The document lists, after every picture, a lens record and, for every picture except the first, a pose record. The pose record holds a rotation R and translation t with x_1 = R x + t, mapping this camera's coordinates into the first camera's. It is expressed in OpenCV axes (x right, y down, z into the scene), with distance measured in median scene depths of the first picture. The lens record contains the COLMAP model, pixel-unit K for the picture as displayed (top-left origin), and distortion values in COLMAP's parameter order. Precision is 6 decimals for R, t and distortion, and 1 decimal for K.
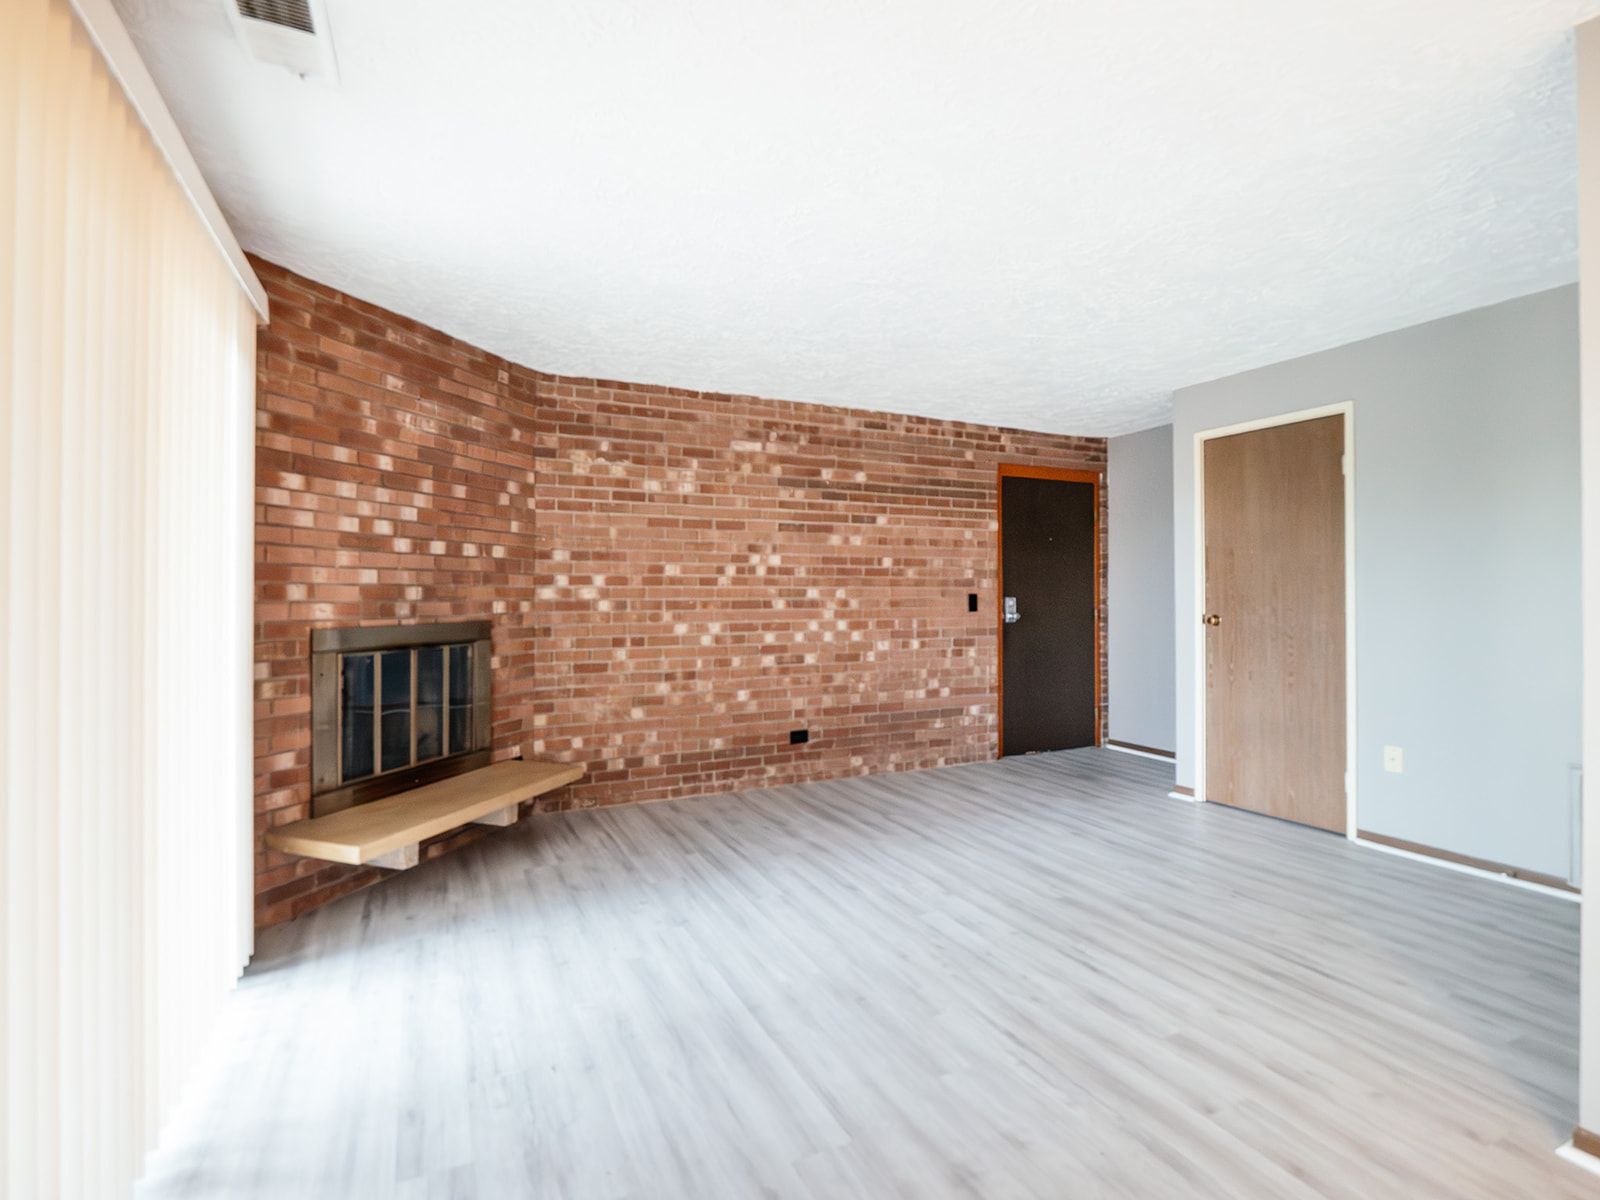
lens RADIAL K [[781.1, 0, 800.8], [0, 781.1, 596.2], [0, 0, 1]] dist [-0.001862, -0.012068]
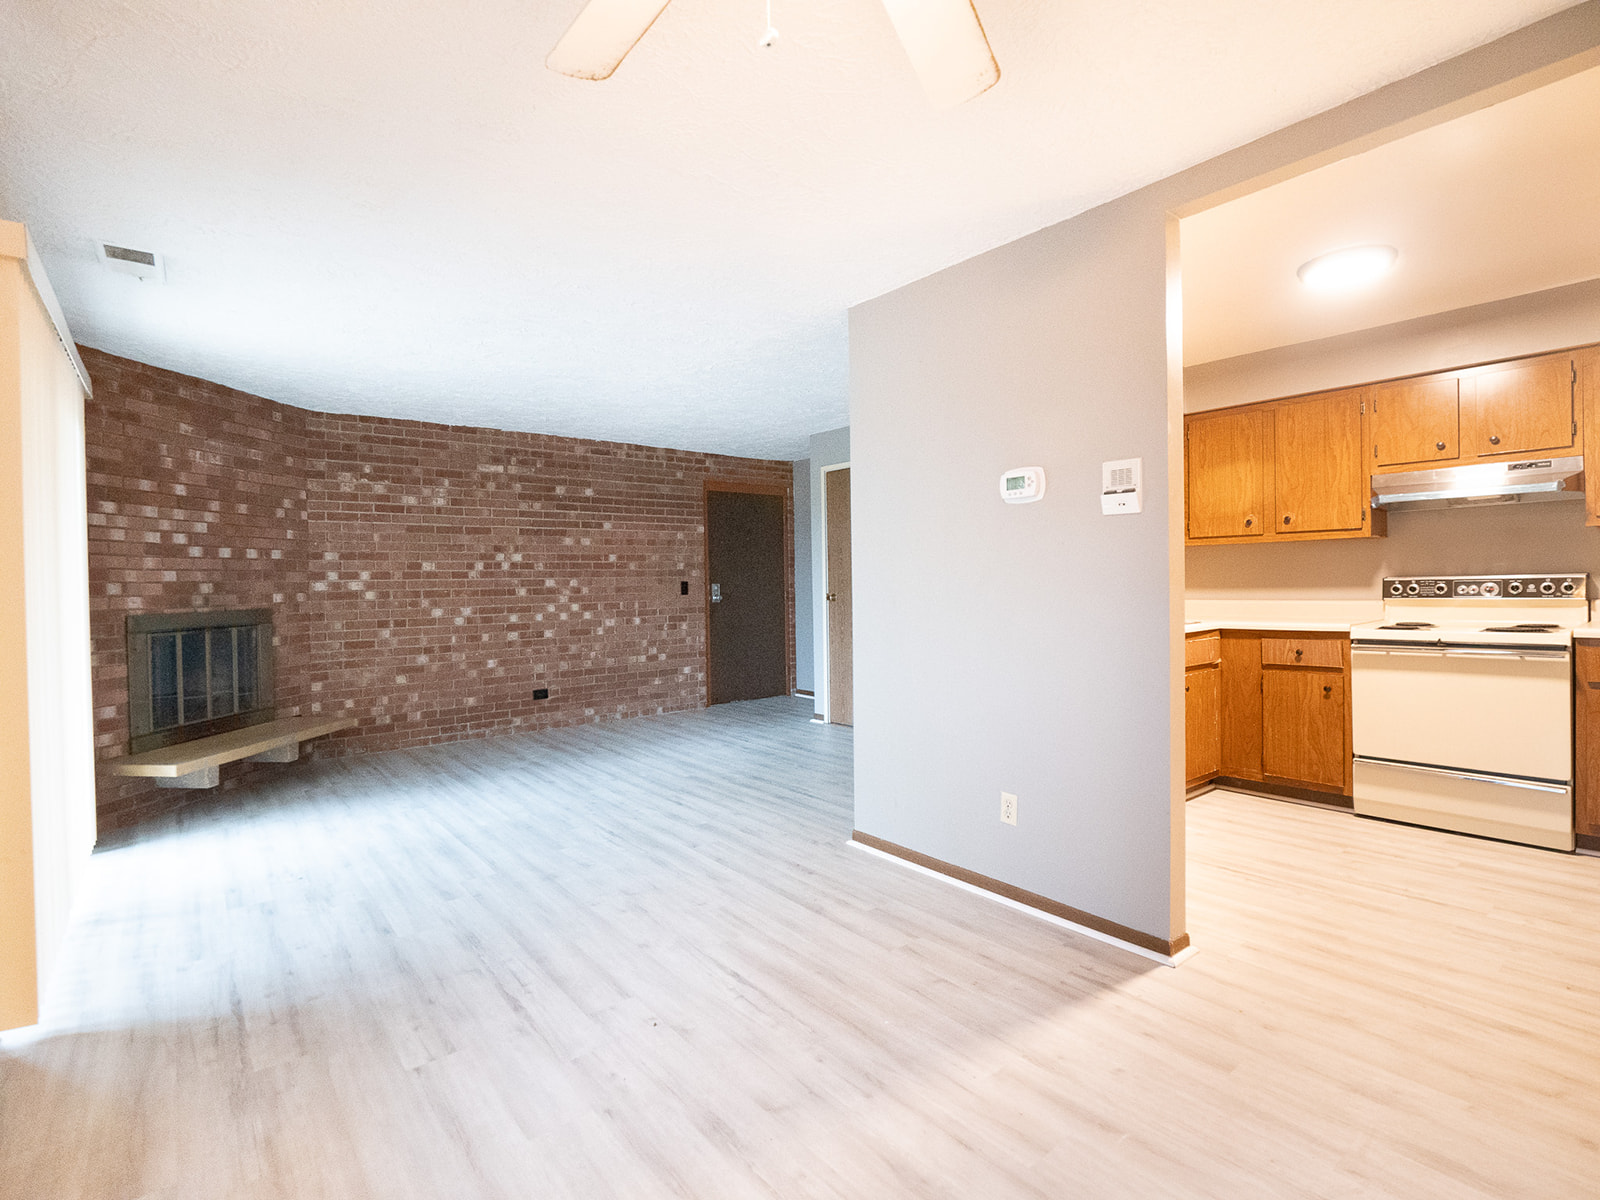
lens RADIAL K [[781.1, 0, 800.8], [0, 781.1, 596.2], [0, 0, 1]] dist [-0.001862, -0.012068]
pose [[0.974125, -0.018896, 0.225220, 0.146818], [0.015107, 0.999714, 0.018533, 0.000631], [-0.225506, -0.014651, 0.974132, -0.398217]]
